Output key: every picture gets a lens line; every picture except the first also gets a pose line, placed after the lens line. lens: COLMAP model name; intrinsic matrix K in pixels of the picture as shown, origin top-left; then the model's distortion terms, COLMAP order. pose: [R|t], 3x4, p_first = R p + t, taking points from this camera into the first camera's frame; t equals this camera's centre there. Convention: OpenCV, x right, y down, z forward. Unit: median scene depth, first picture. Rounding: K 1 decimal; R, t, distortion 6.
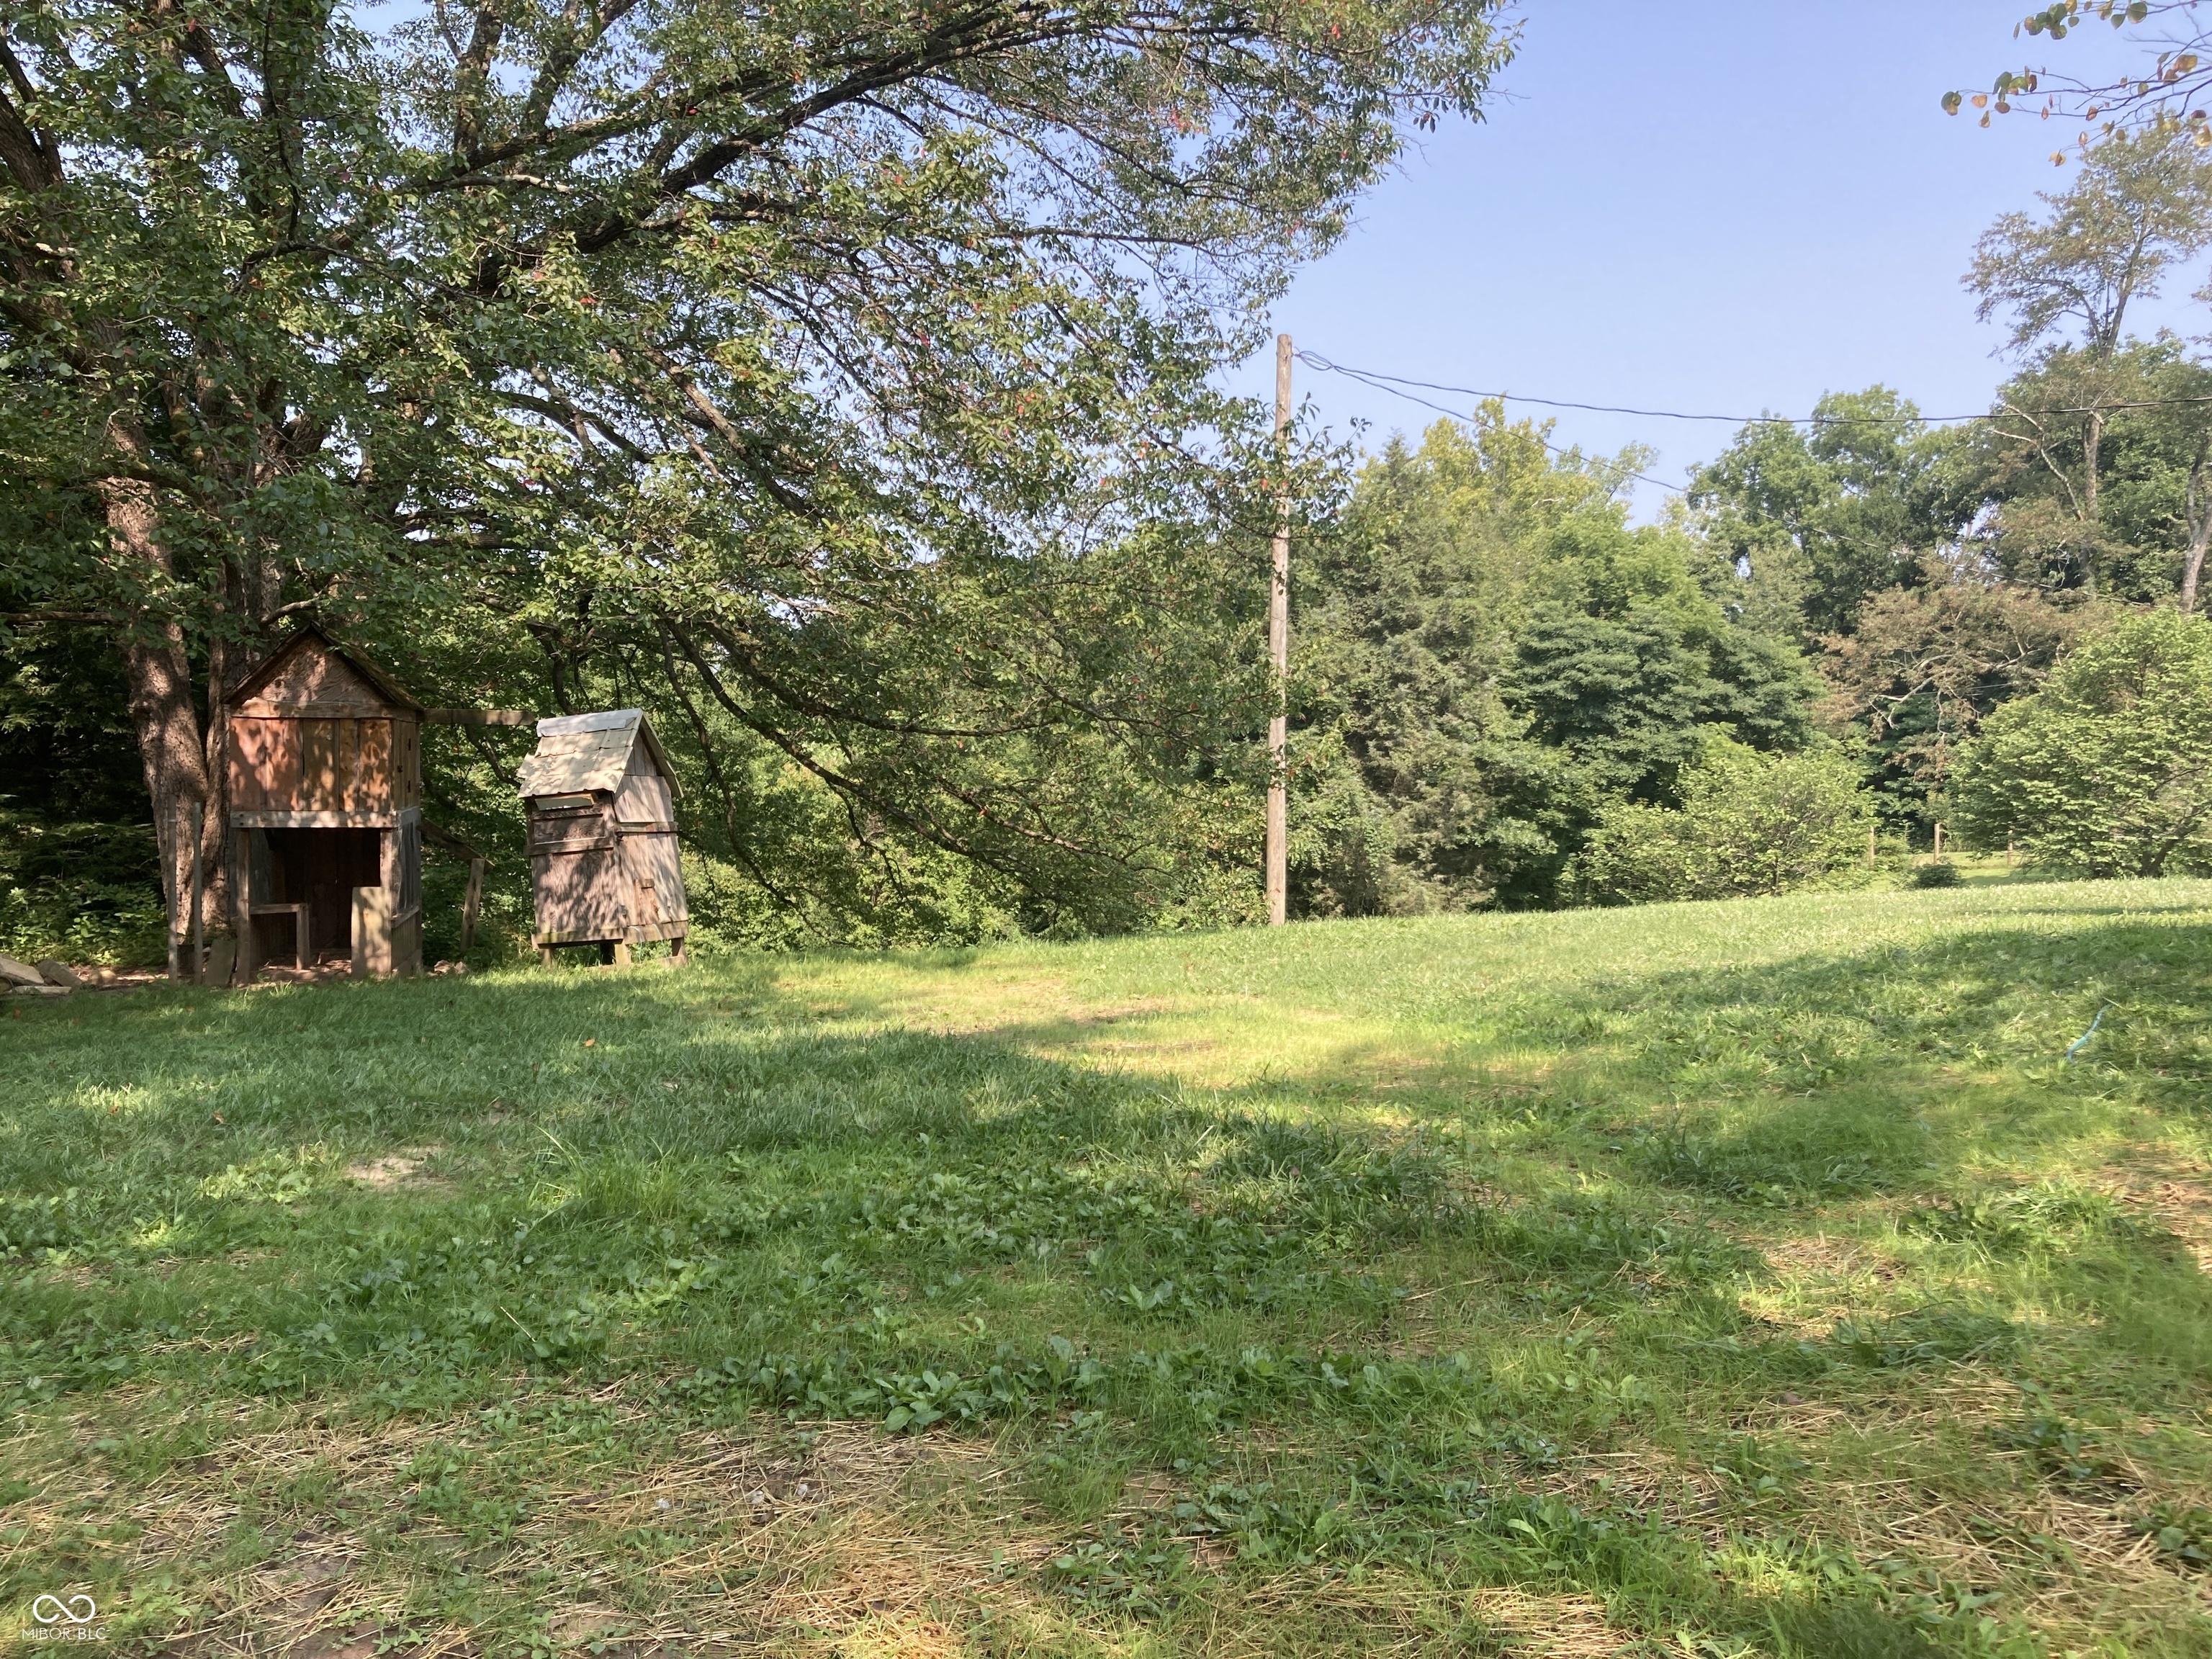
lens RADIAL K [[1831.7, 0, 1105.7], [0, 1831.7, 827.4], [0, 0, 1]] dist [-0.000136, -0.003499]
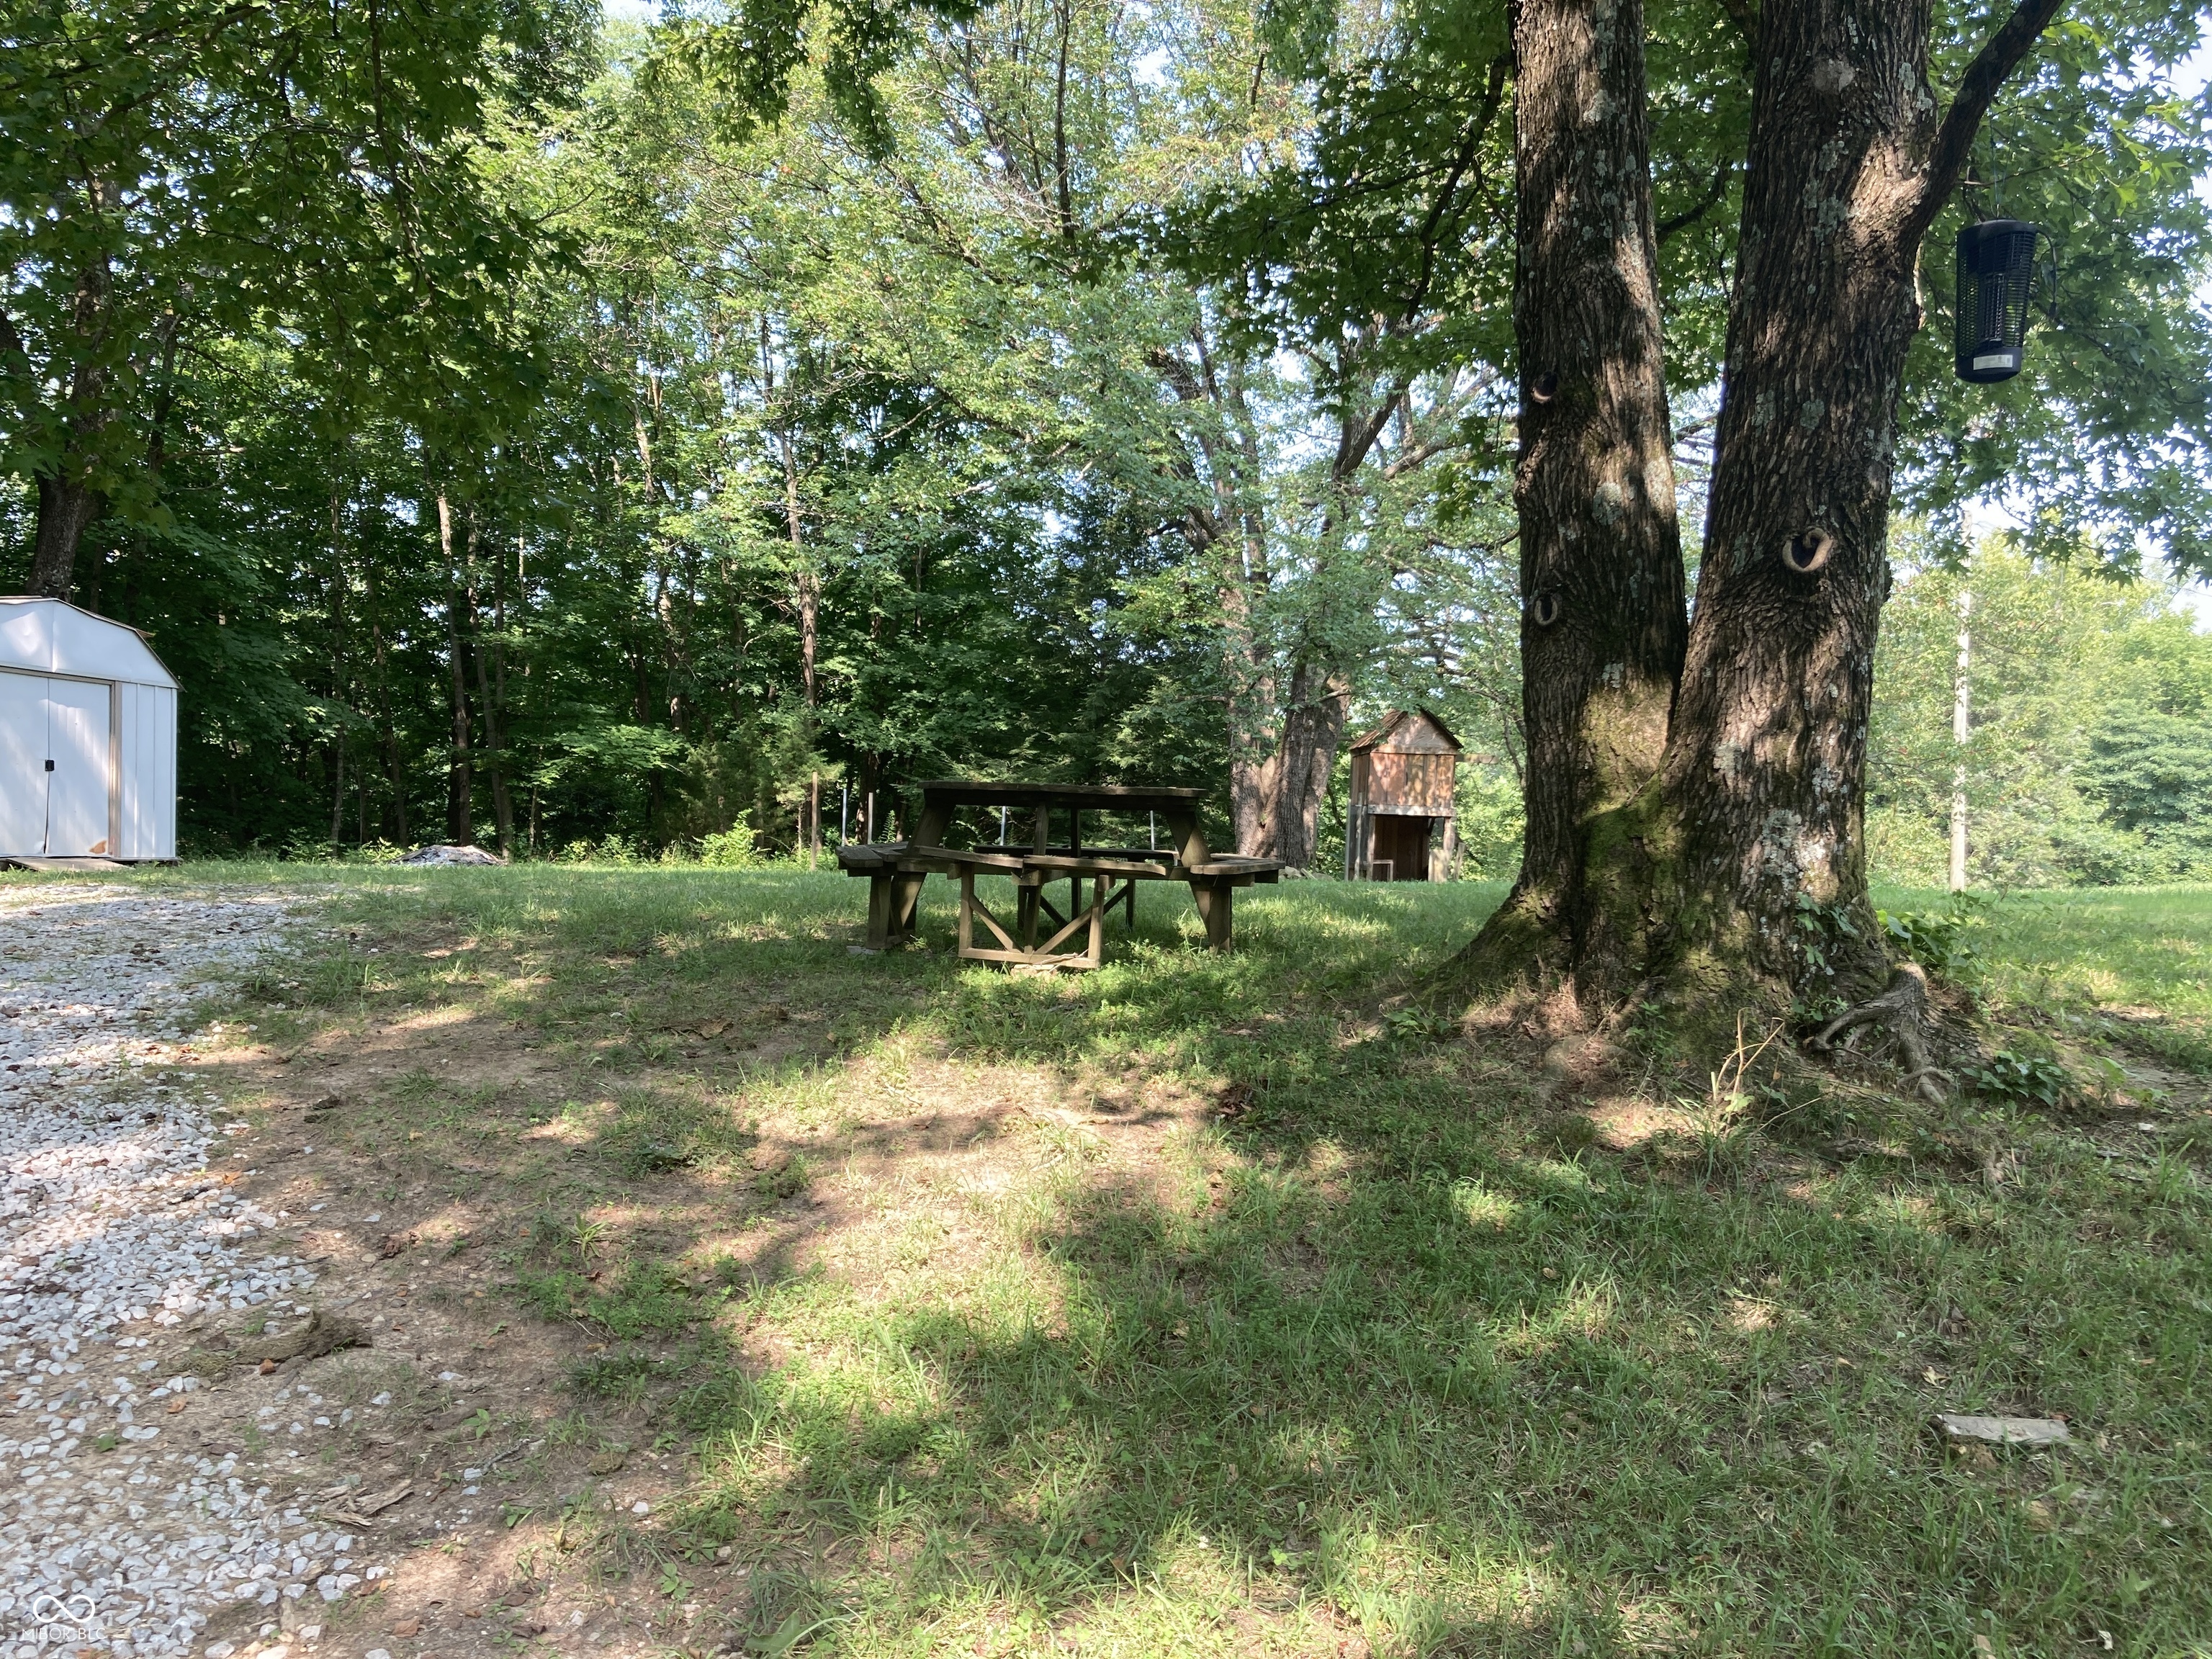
lens RADIAL K [[1831.7, 0, 1107.1], [0, 1831.7, 832.8], [0, 0, 1]] dist [-0.000136, -0.003499]
pose [[0.968259, 0.028417, -0.248330, -0.074814], [-0.040357, 0.998254, -0.043120, 0.029186], [0.246671, 0.051773, 0.967715, -0.214932]]
